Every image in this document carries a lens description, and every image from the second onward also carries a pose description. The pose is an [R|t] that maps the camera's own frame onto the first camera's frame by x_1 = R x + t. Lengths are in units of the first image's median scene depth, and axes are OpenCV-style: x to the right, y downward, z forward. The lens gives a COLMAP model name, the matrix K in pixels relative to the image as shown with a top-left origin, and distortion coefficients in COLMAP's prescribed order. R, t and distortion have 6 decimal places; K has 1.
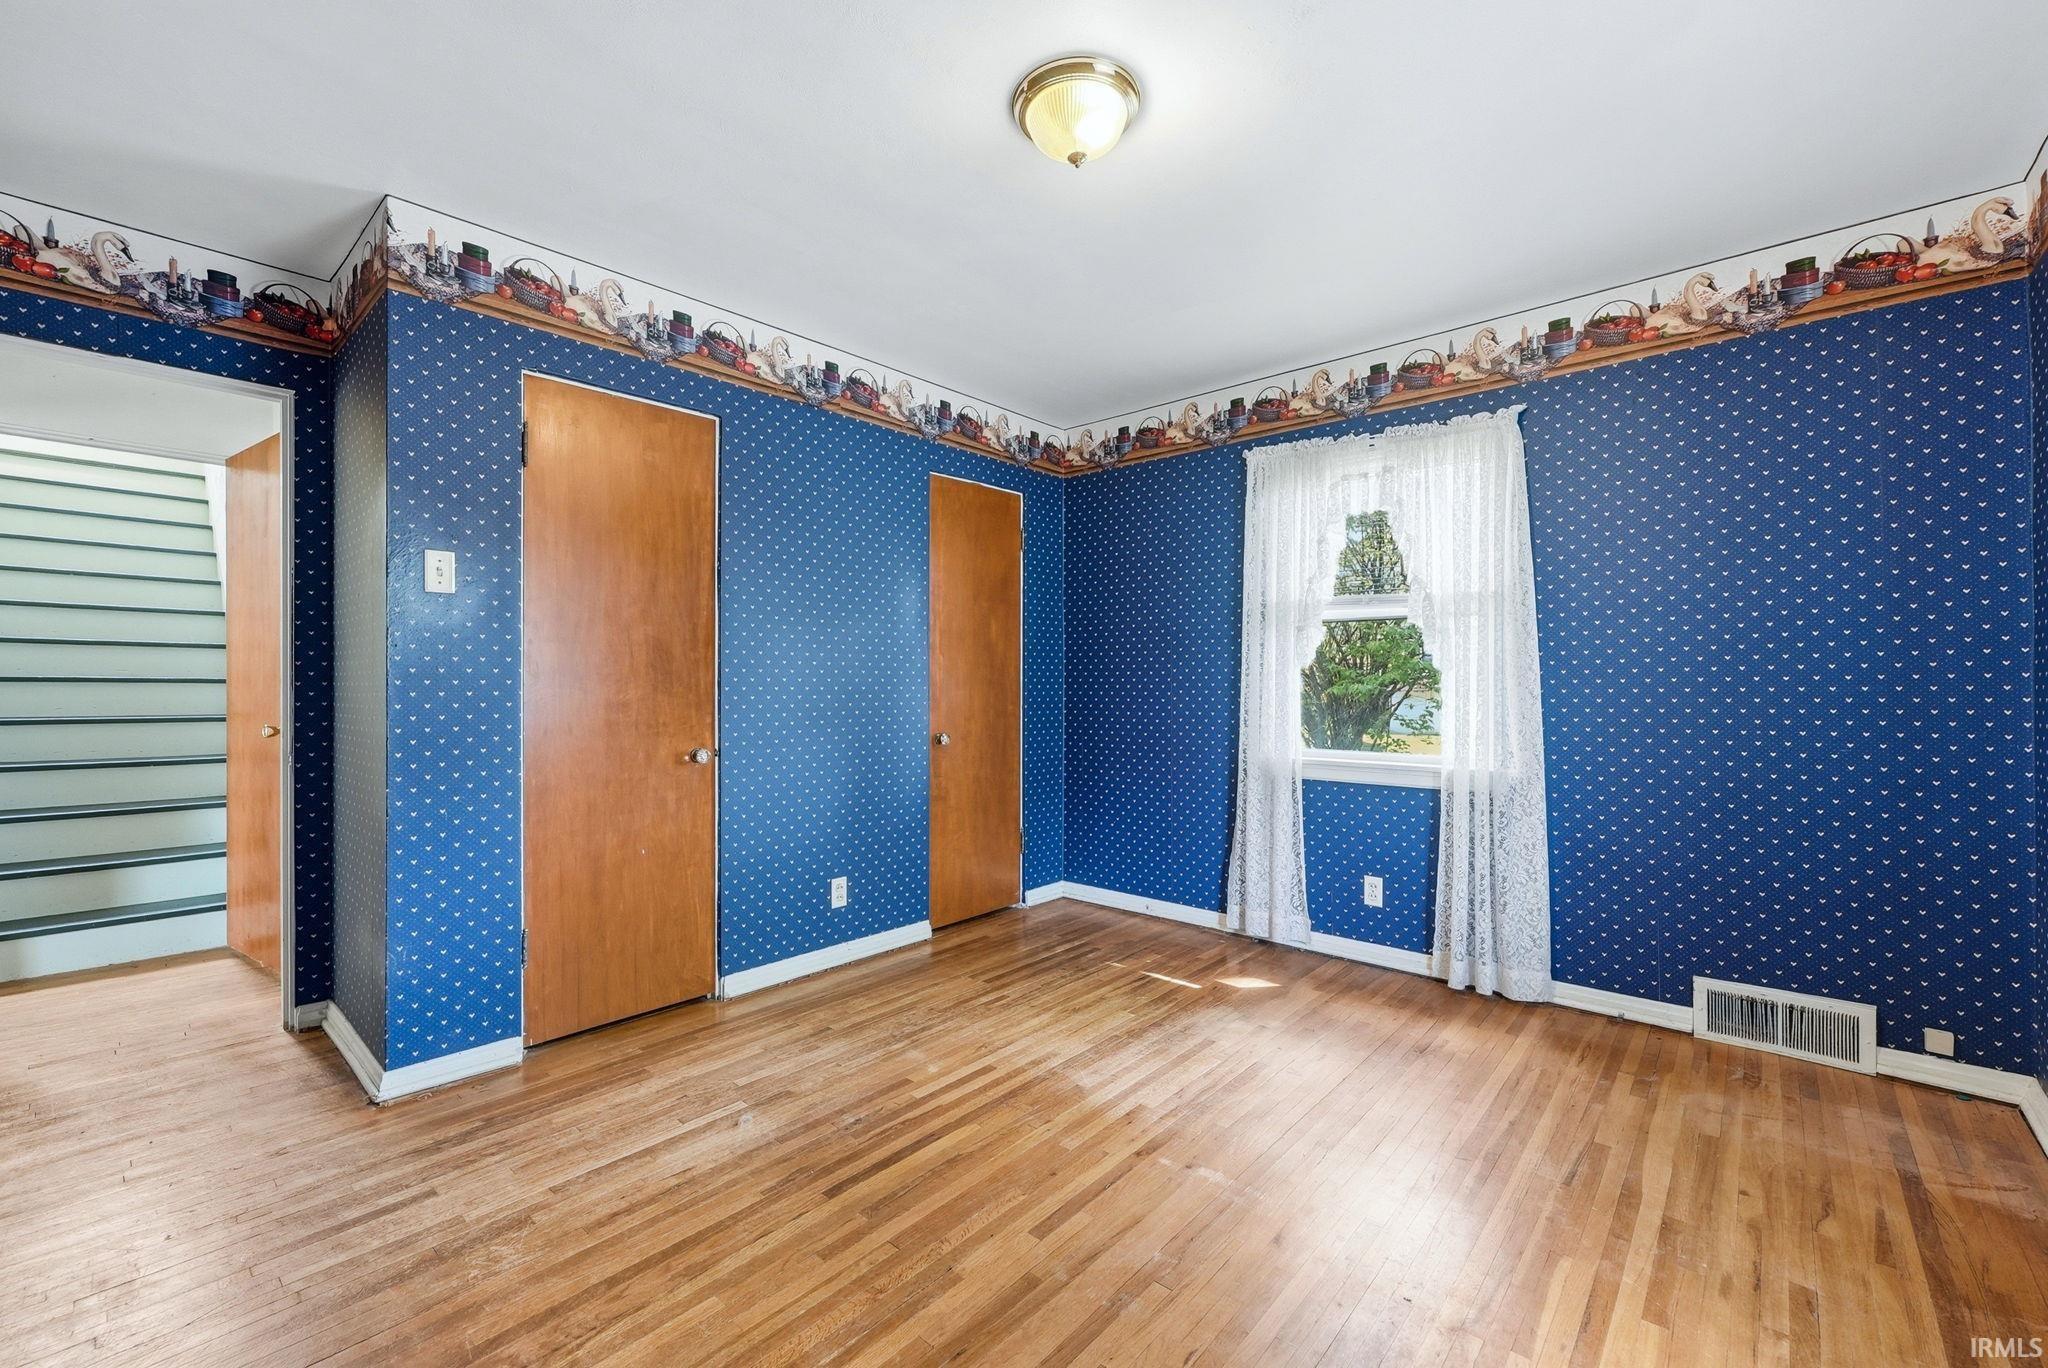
lens RADIAL K [[825.8, 0, 1020.1], [0, 825.8, 686.6], [0, 0, 1]] dist [-0.008956, 0.001069]
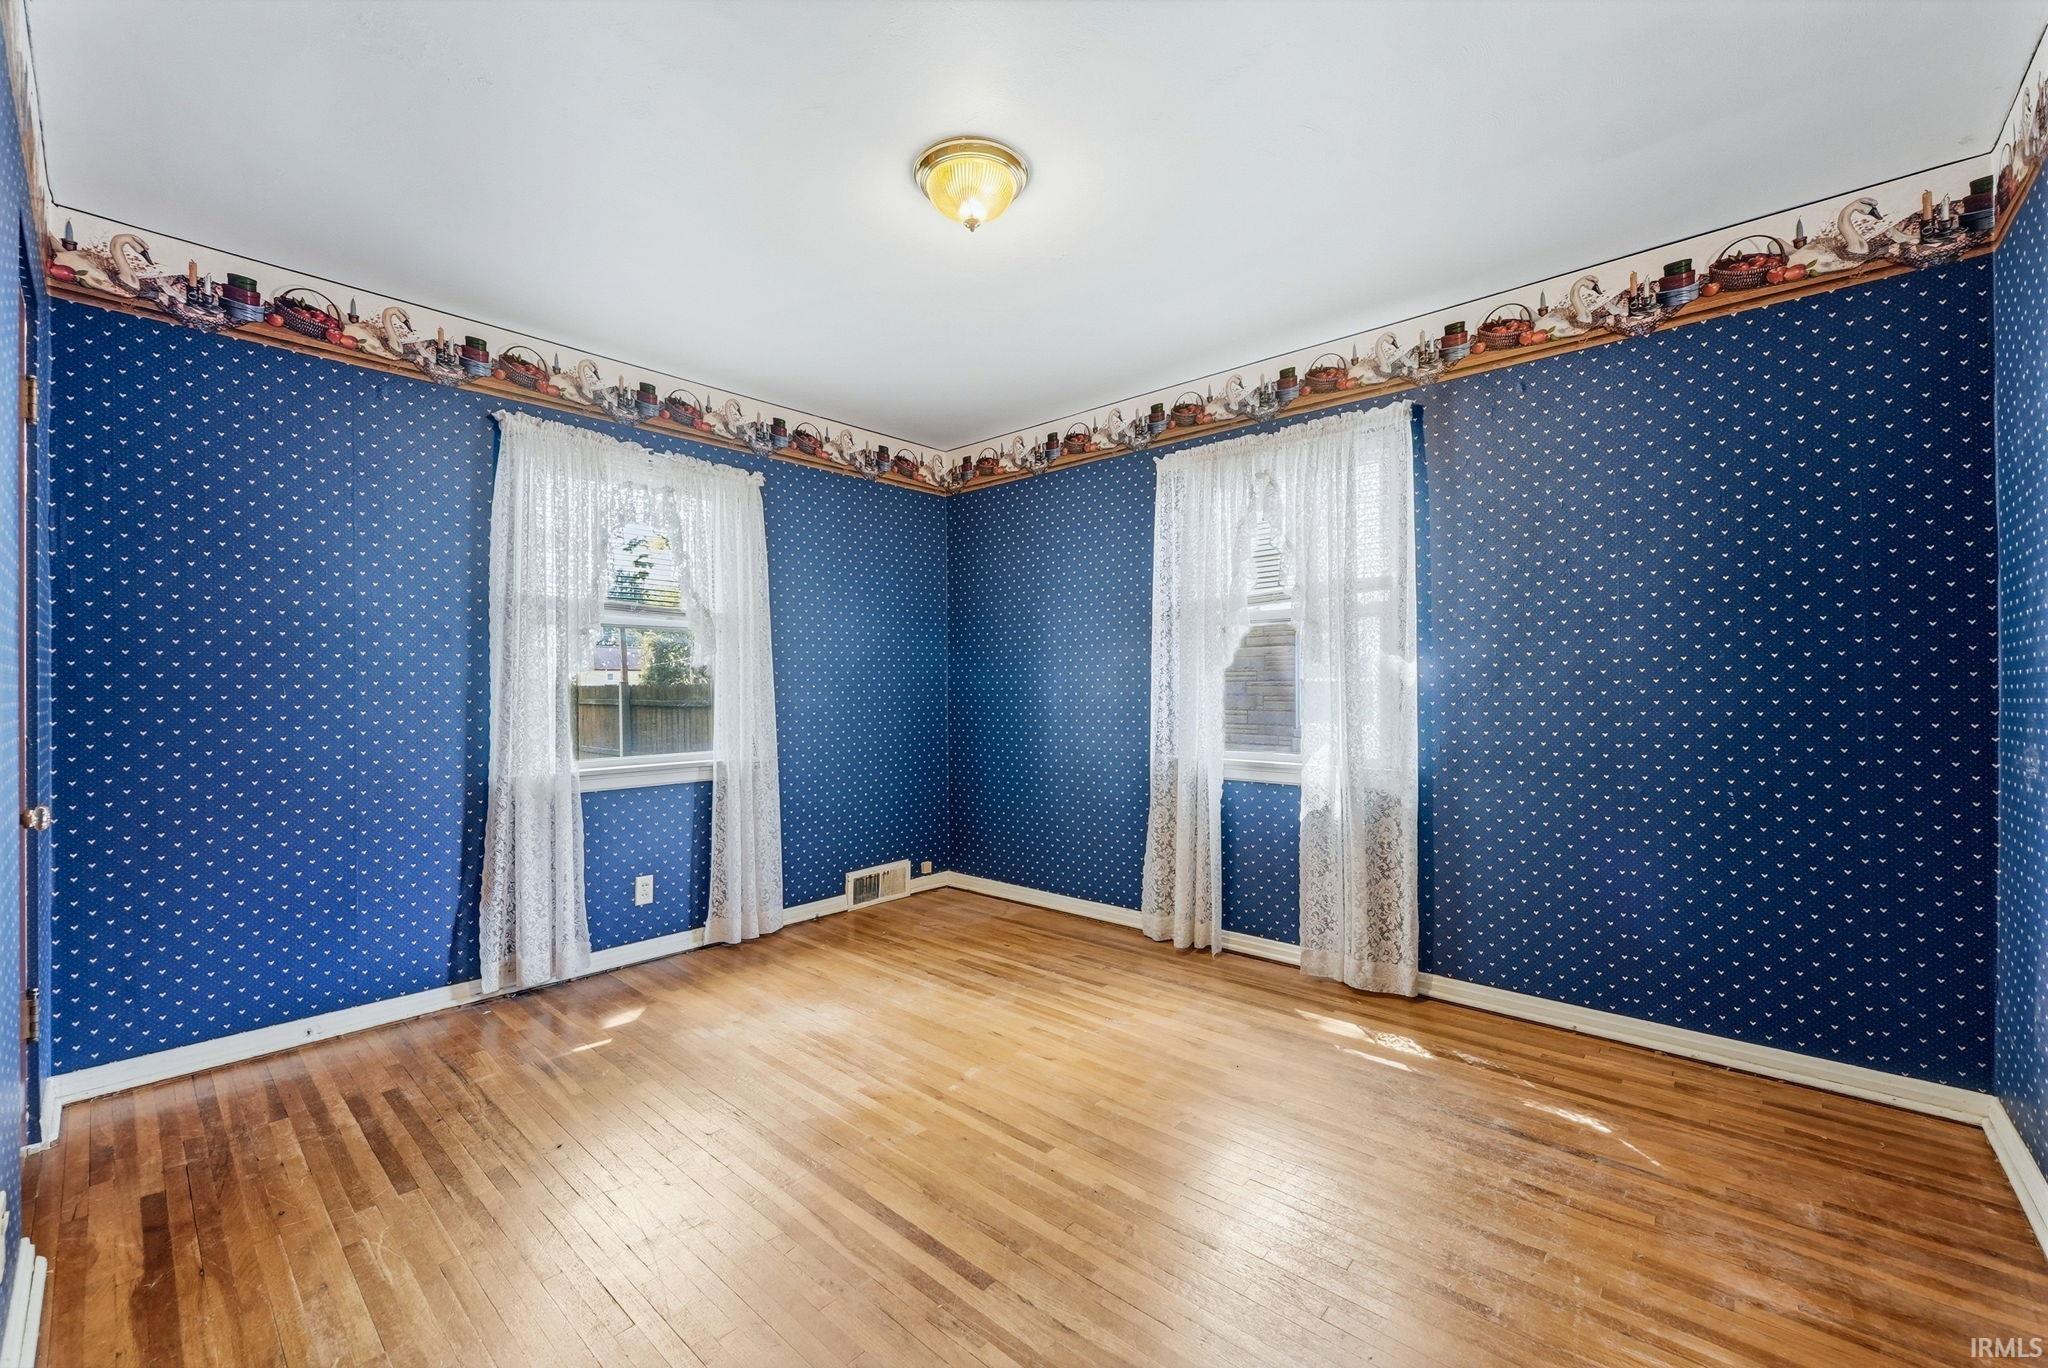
lens RADIAL K [[825.8, 0, 1005.9], [0, 825.8, 678.8], [0, 0, 1]] dist [-0.008956, 0.001069]
pose [[0.014593, 0.010215, 0.999841, -0.640400], [0.011607, 0.999879, -0.010385, 0.000024], [-0.999826, 0.011757, 0.014472, 0.565623]]
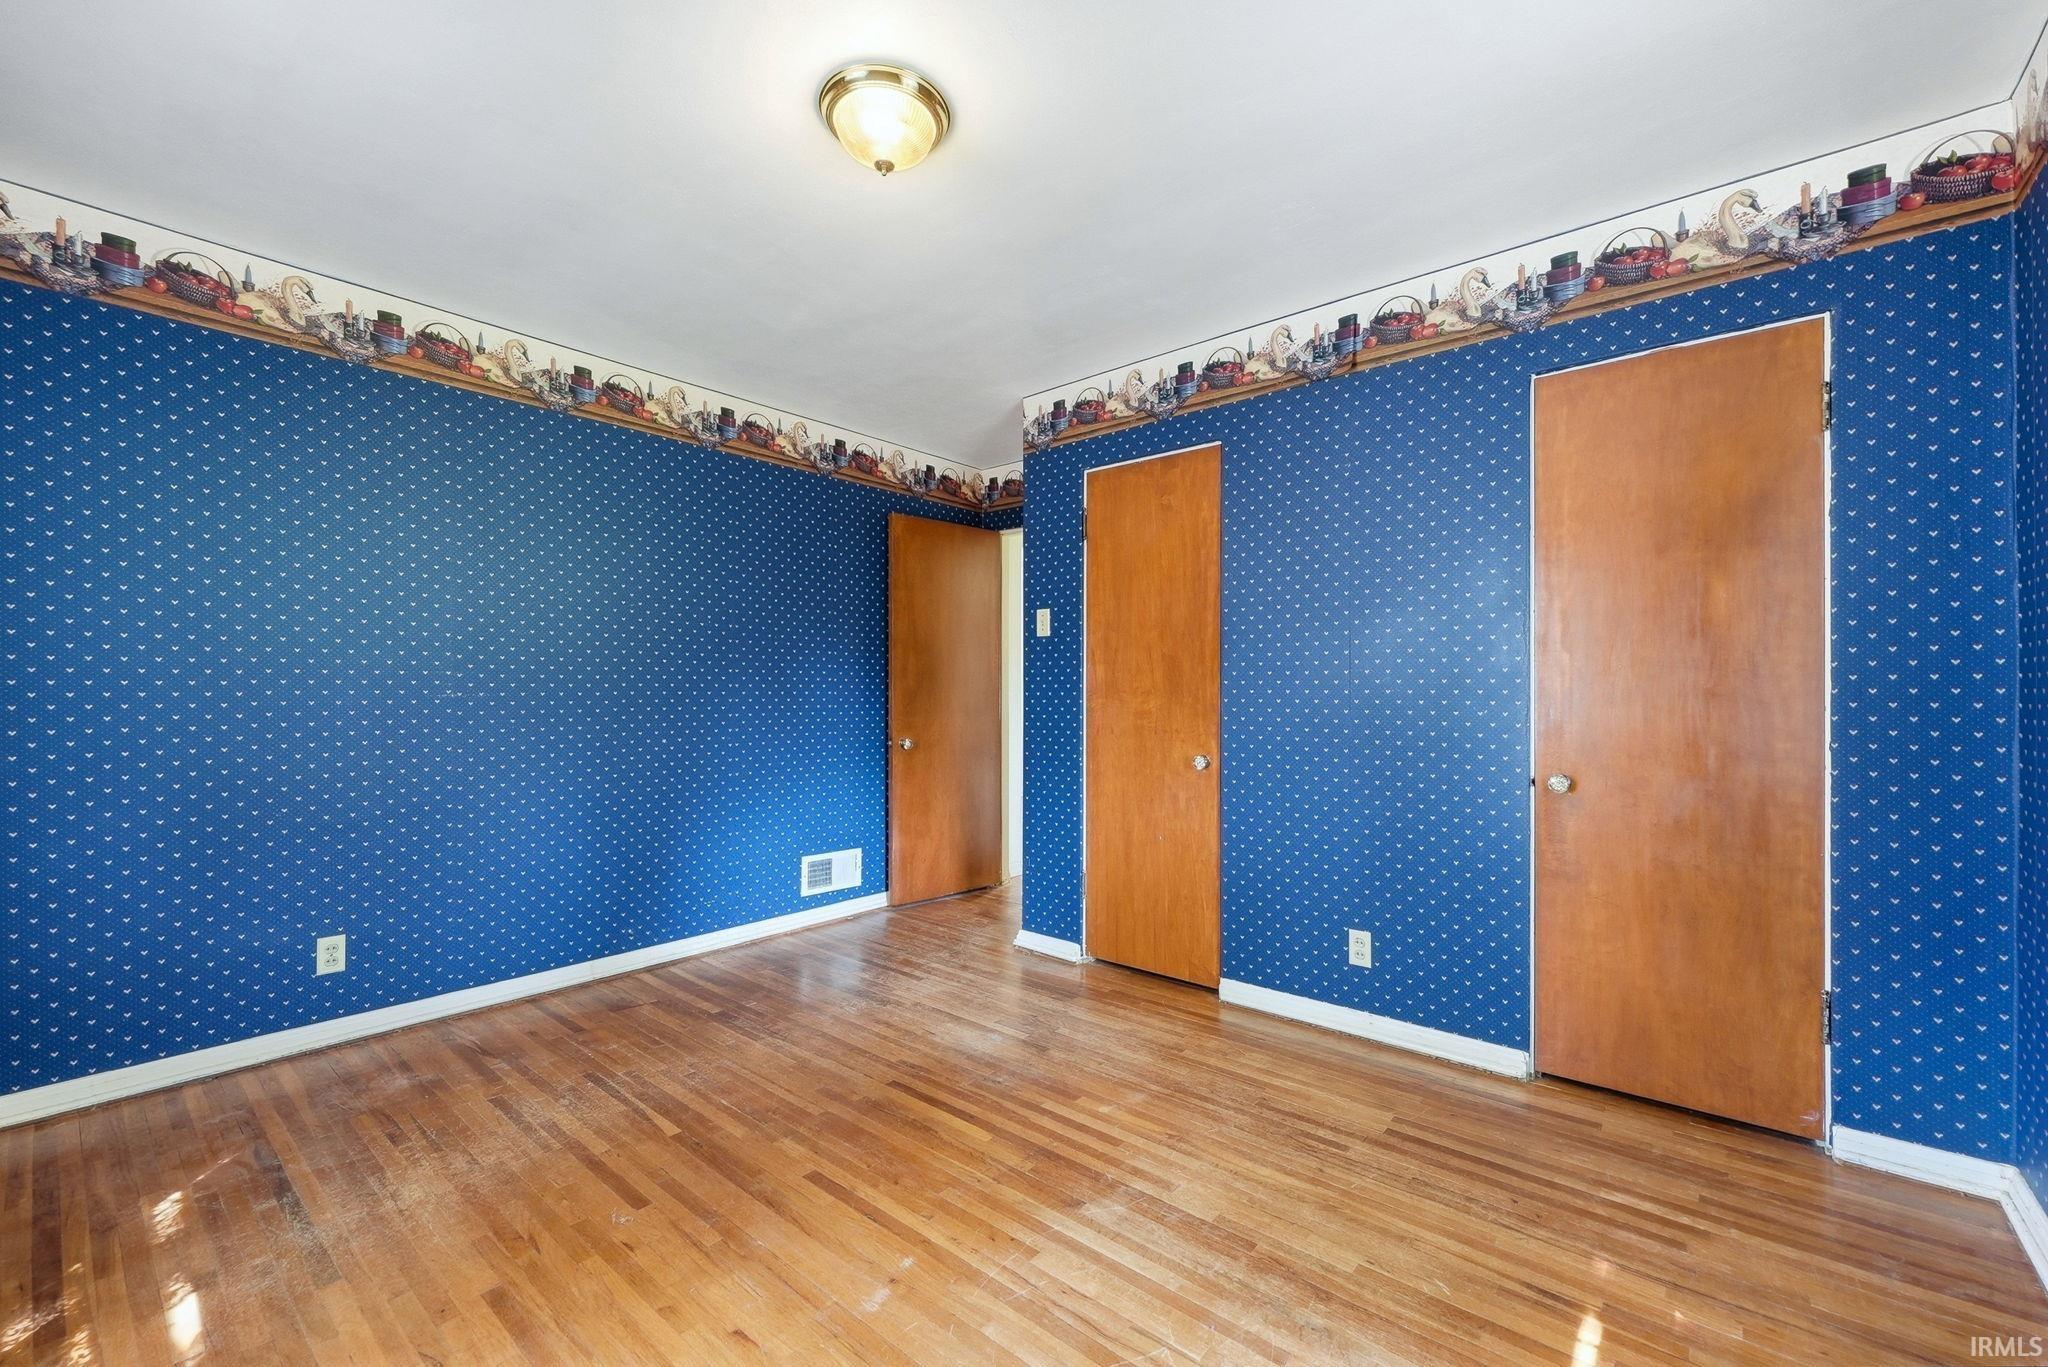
lens RADIAL K [[825.8, 0, 1030.3], [0, 825.8, 698.8], [0, 0, 1]] dist [-0.008956, 0.001069]
pose [[0.039804, 0.005124, -0.999194, 0.638640], [-0.009200, 0.999946, 0.004761, -0.001922], [0.999165, 0.009004, 0.039849, 0.683745]]
